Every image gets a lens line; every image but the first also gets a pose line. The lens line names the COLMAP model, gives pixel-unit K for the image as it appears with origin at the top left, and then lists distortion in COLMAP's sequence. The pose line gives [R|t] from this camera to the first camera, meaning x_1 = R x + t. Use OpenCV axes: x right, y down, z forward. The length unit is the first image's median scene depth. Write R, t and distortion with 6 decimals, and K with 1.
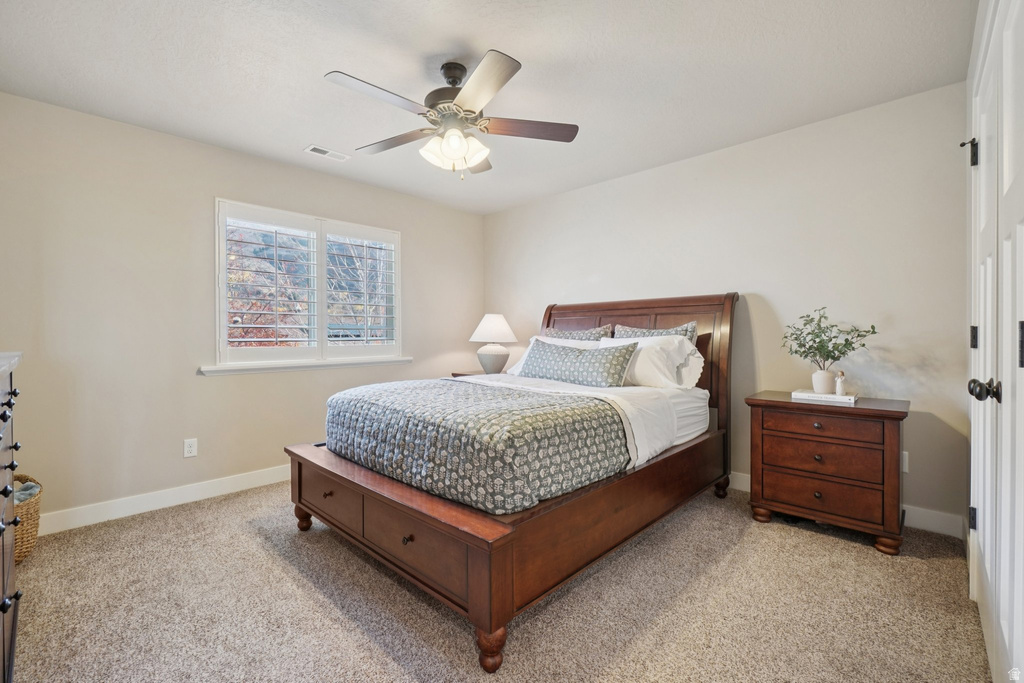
lens RADIAL K [[452.7, 0, 505.5], [0, 452.7, 335.8], [0, 0, 1]] dist [-0.052711, 0.020586]
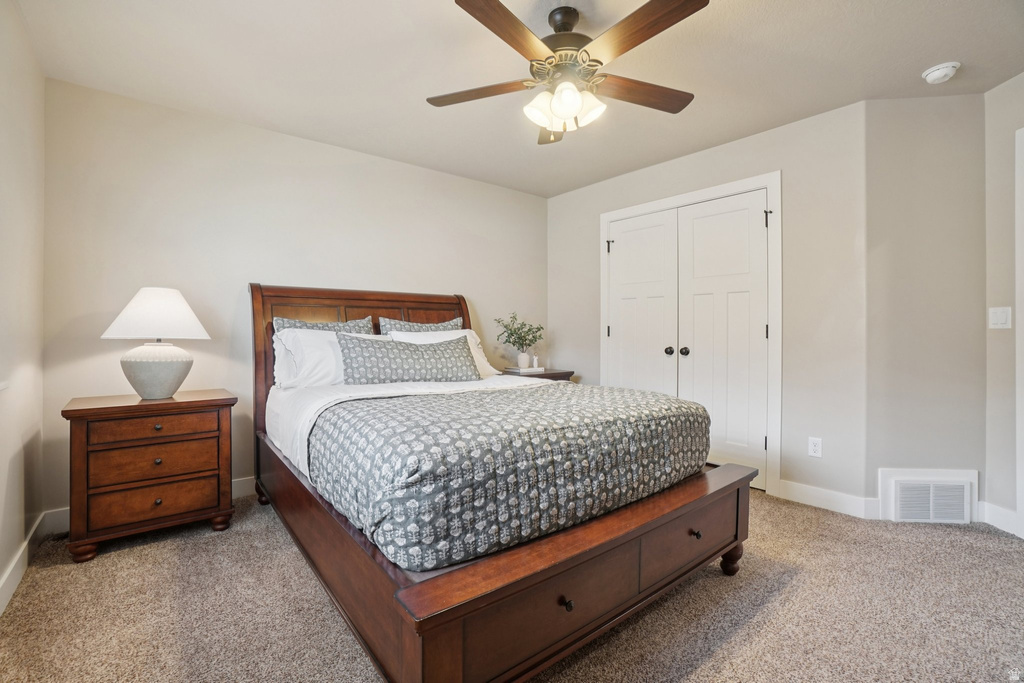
lens RADIAL K [[452.7, 0, 505.5], [0, 452.7, 335.8], [0, 0, 1]] dist [-0.052711, 0.020586]
pose [[0.115430, -0.003680, 0.993309, -0.685538], [-0.000979, 0.999992, 0.003818, 0.009806], [-0.993315, -0.001413, 0.115425, 0.724600]]
